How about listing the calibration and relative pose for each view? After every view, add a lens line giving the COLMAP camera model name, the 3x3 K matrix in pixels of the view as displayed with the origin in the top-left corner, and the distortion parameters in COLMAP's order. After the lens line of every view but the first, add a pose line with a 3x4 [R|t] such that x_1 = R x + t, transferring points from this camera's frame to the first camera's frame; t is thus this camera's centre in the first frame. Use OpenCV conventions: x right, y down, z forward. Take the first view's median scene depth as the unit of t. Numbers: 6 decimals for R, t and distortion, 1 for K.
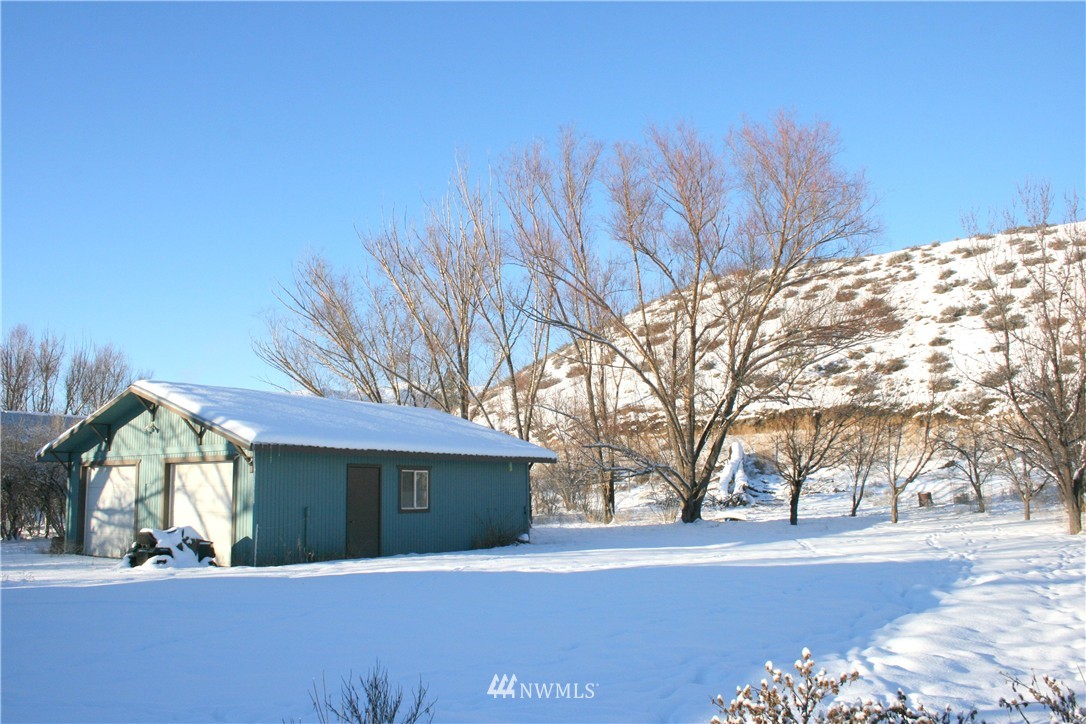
lens RADIAL K [[931.9, 0, 543.0], [0, 931.9, 362.0], [0, 0, 1]] dist [-0.169201, 0.186581]
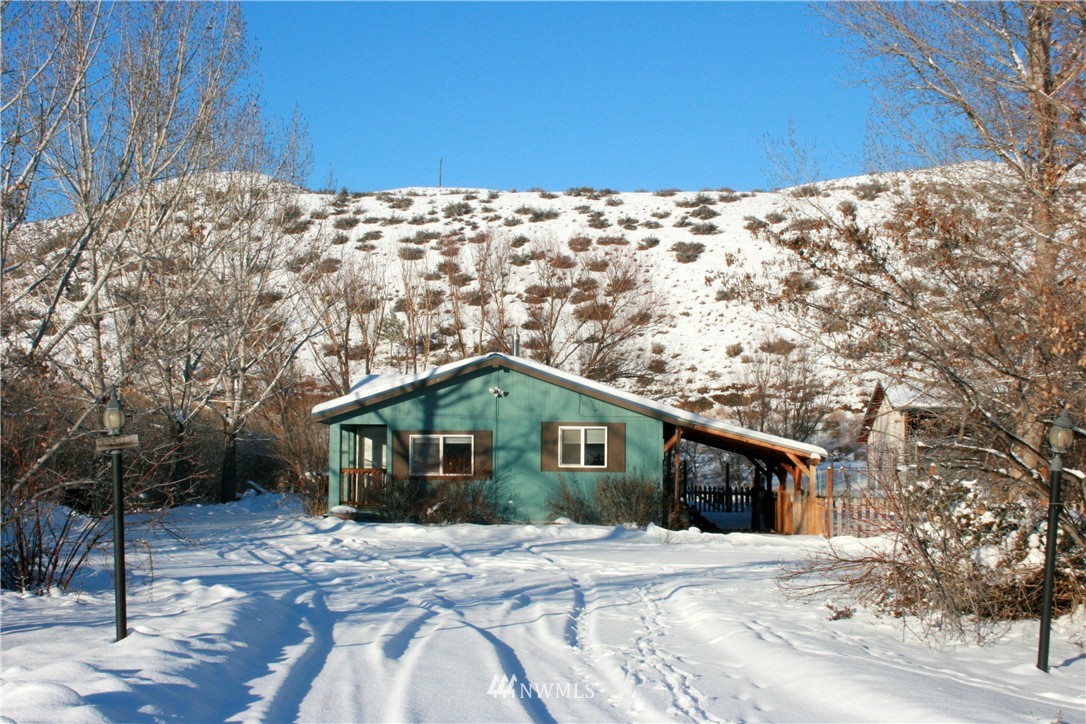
lens RADIAL K [[1597.7, 0, 543.0], [0, 1597.7, 362.0], [0, 0, 1]] dist [0.005027, 0.007739]
pose [[0.839560, 0.053961, 0.540580, -0.462728], [-0.093954, 0.994483, 0.046649, -0.061287], [-0.535081, -0.089954, 0.839998, -0.438659]]
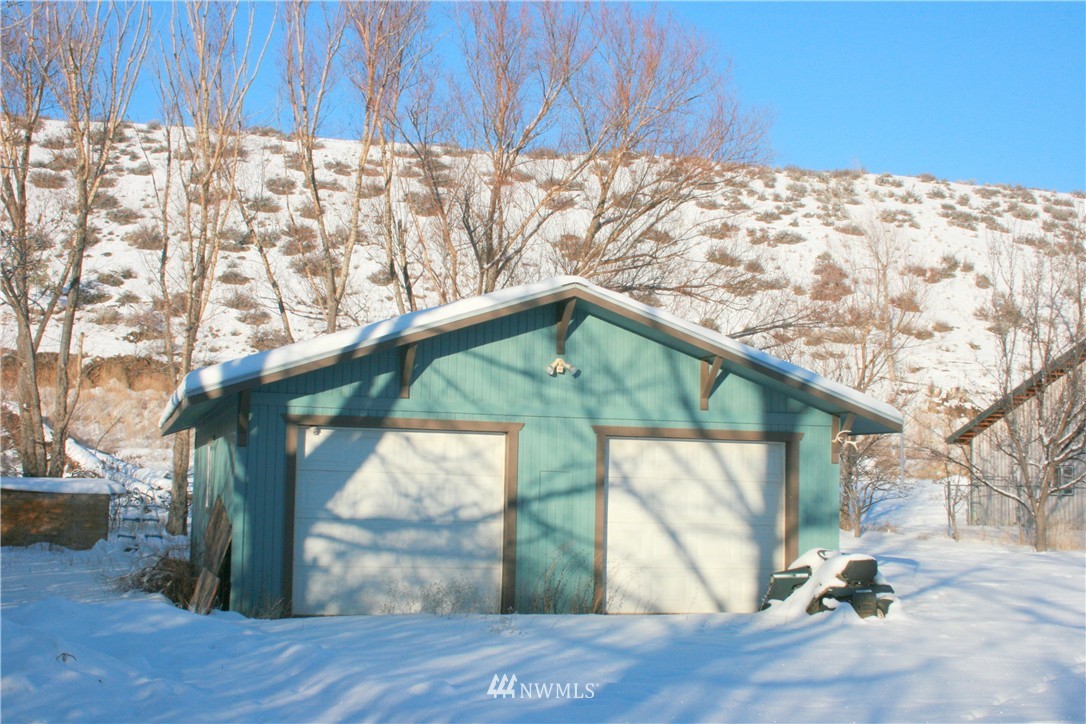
lens RADIAL K [[1435.3, 0, 543.0], [0, 1435.3, 362.0], [0, 0, 1]] dist [-0.034543, -0.036892]
pose [[0.642119, 0.096650, 0.760488, -0.227631], [-0.139270, 0.990220, -0.008253, 0.016544], [-0.753849, -0.100614, 0.649299, 0.099719]]
